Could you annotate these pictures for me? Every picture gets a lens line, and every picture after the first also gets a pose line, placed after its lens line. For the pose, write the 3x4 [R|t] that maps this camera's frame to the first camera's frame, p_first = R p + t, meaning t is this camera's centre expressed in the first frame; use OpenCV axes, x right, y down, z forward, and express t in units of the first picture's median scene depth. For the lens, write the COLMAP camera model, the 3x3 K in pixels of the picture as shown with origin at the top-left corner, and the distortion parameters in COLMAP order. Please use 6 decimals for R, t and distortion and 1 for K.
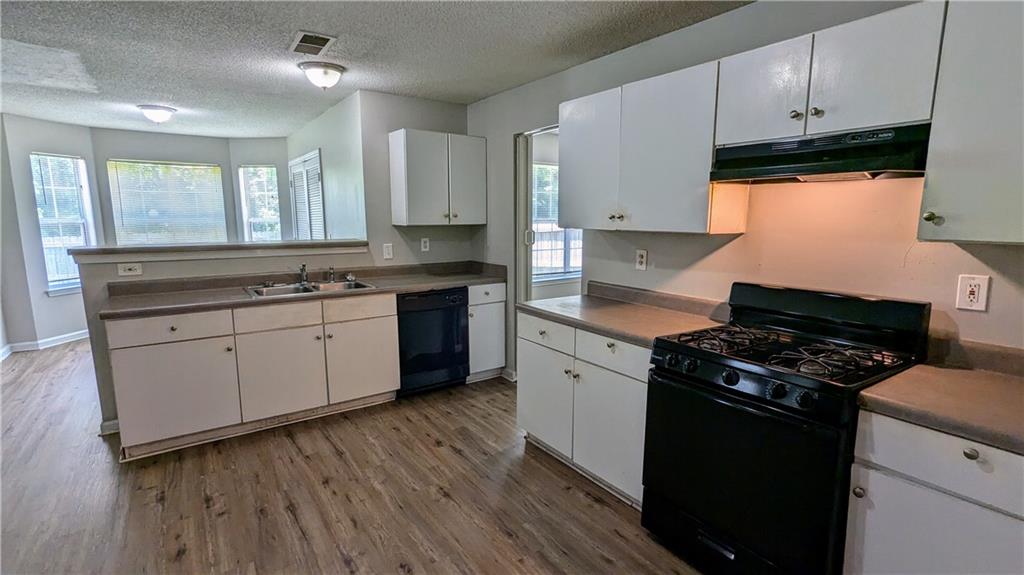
lens RADIAL K [[488.2, 0, 517.9], [0, 488.2, 283.3], [0, 0, 1]] dist [0.000003, 0.000962]
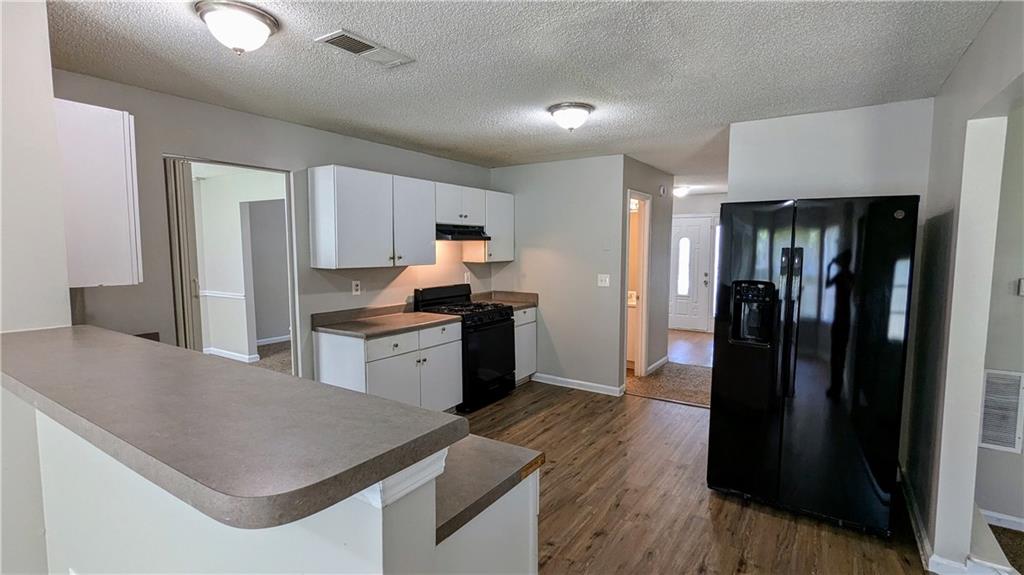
lens RADIAL K [[488.2, 0, 515.5], [0, 488.2, 293.0], [0, 0, 1]] dist [0.000003, 0.000962]
pose [[-0.374199, -0.078602, 0.924011, -1.396159], [0.133533, 0.981450, 0.137565, -0.190987], [-0.917684, 0.174862, -0.356761, 1.253708]]
